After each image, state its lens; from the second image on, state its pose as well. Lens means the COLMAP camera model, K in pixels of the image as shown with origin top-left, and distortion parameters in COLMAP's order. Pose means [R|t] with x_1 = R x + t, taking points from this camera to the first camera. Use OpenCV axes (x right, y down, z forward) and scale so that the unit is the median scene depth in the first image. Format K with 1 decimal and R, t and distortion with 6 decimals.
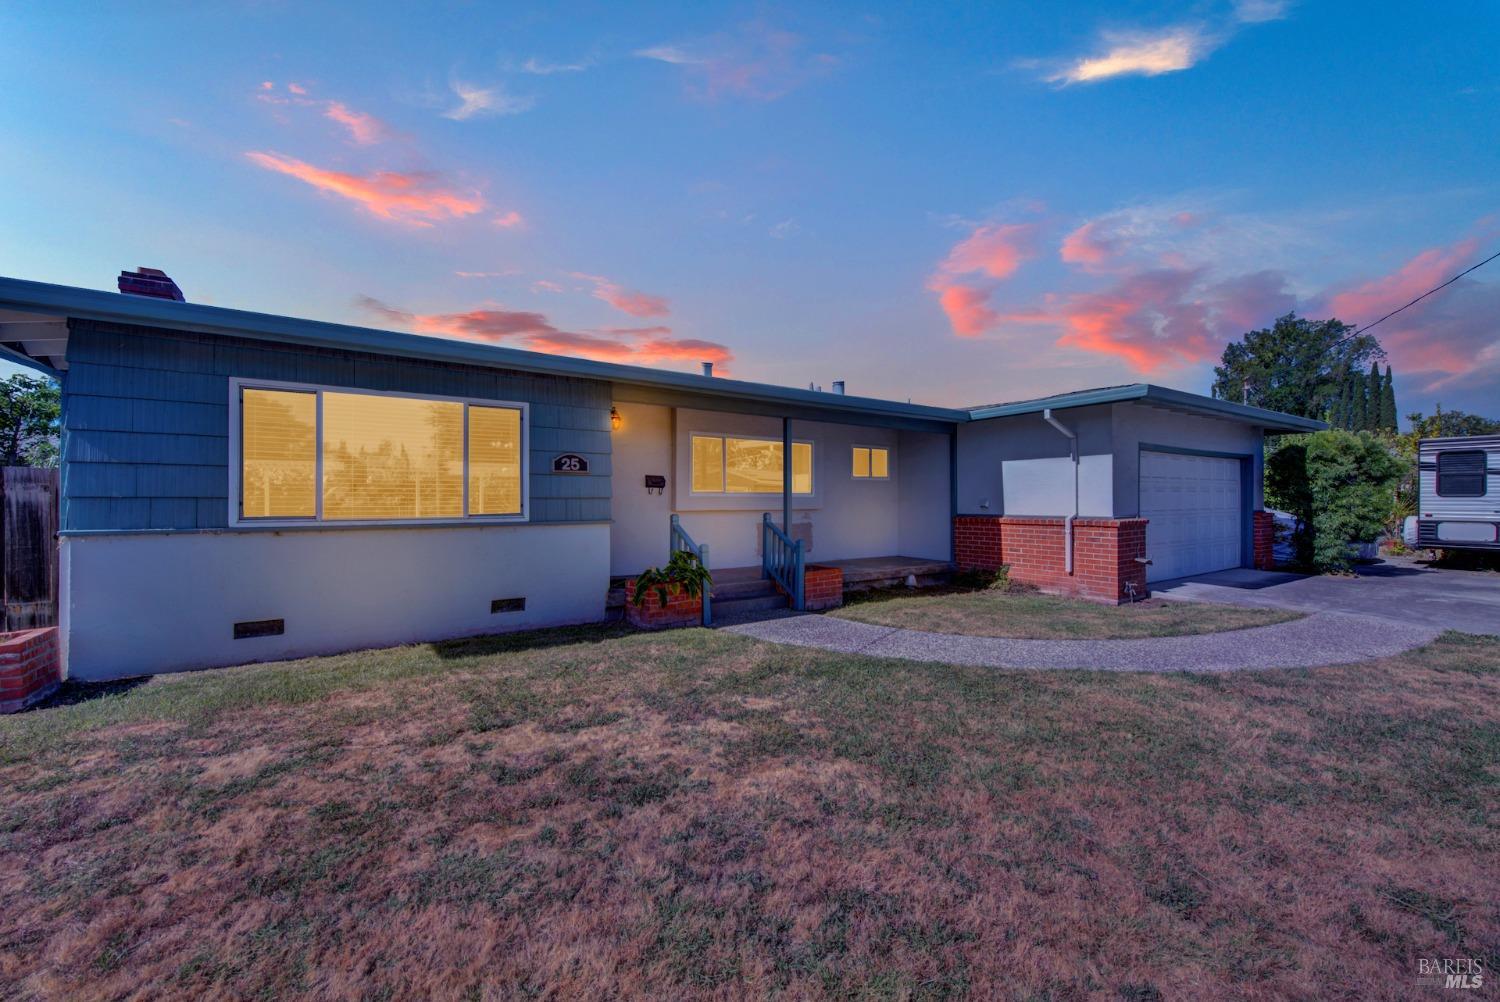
lens RADIAL K [[614.1, 0, 756.6], [0, 614.1, 501.8], [0, 0, 1]] dist [0.006748, -0.000619]
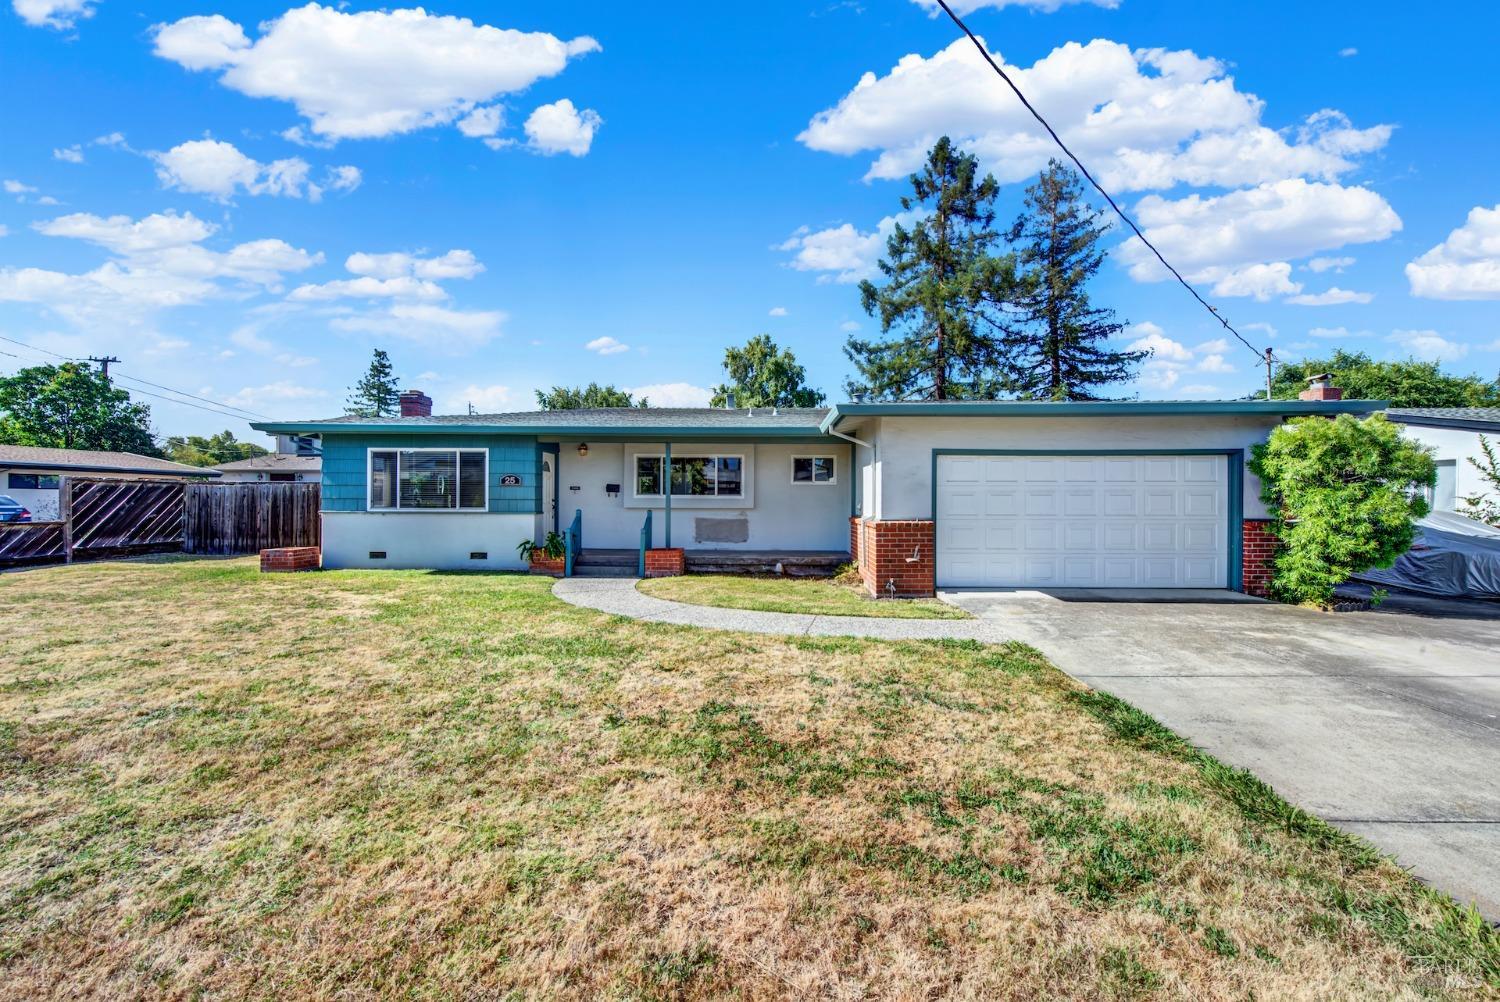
lens RADIAL K [[599.7, 0, 753.4], [0, 599.7, 499.6], [0, 0, 1]] dist [0.008450, -0.004104]
pose [[0.808254, 0.006913, -0.588793, 1.092978], [-0.006828, 0.999974, 0.002368, -0.011782], [0.588794, 0.002106, 0.808280, 0.001762]]
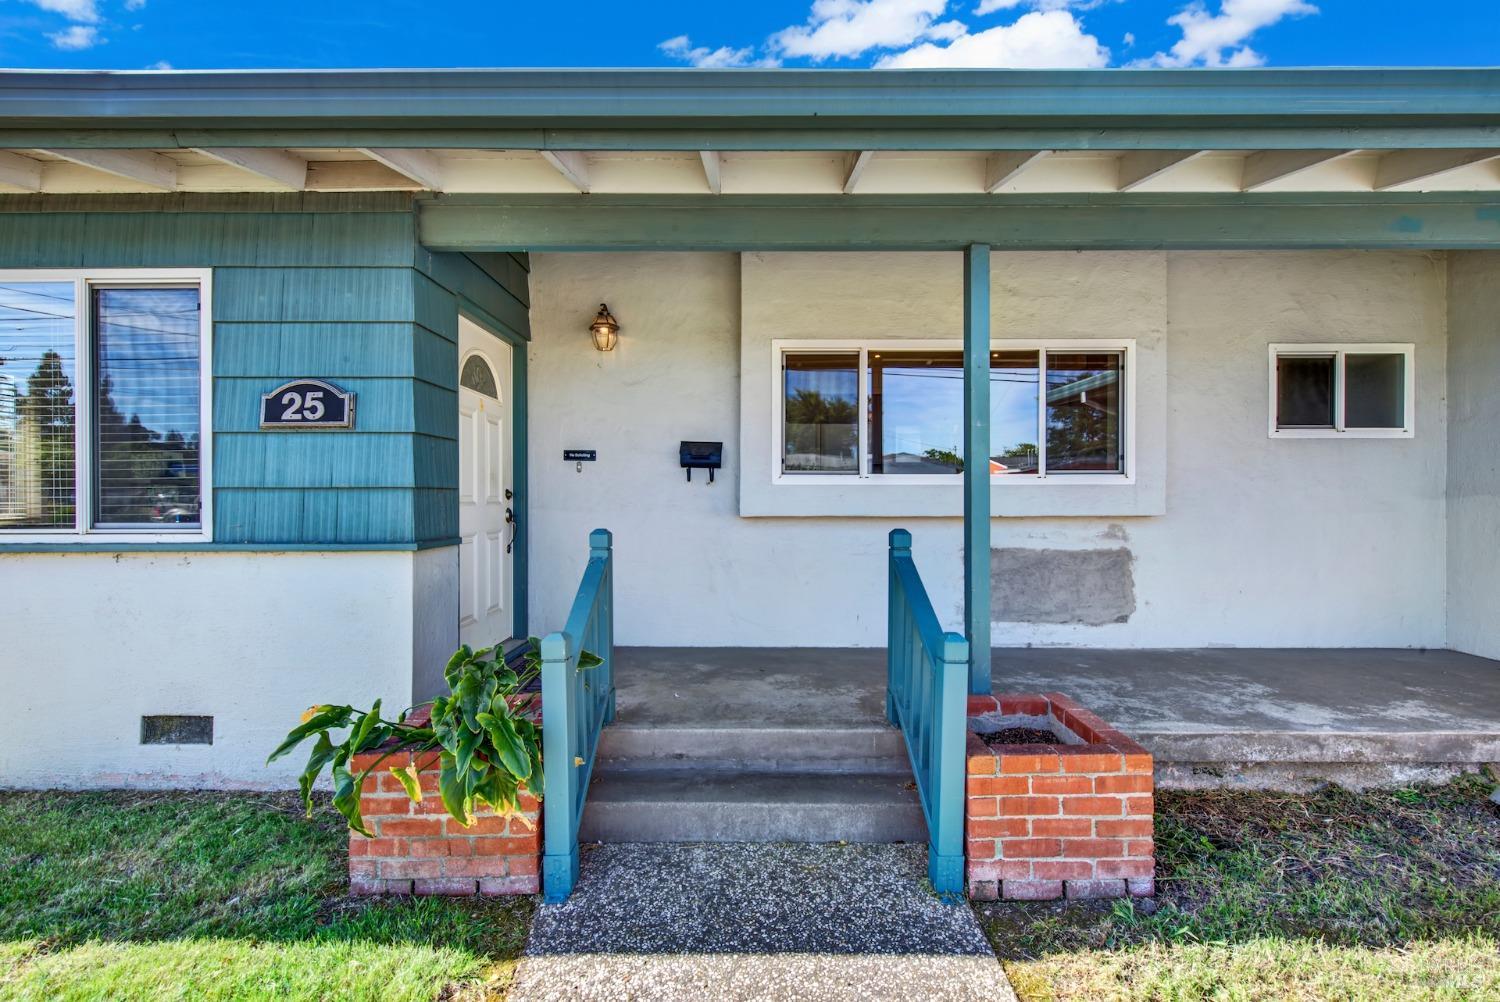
lens RADIAL K [[599.7, 0, 753.4], [0, 599.7, 499.6], [0, 0, 1]] dist [0.008450, -0.004104]
pose [[0.817387, 0.003459, -0.576078, 0.150486], [-0.001051, 0.999989, 0.004513, -0.000334], [0.576088, -0.003083, 0.817382, 0.706708]]
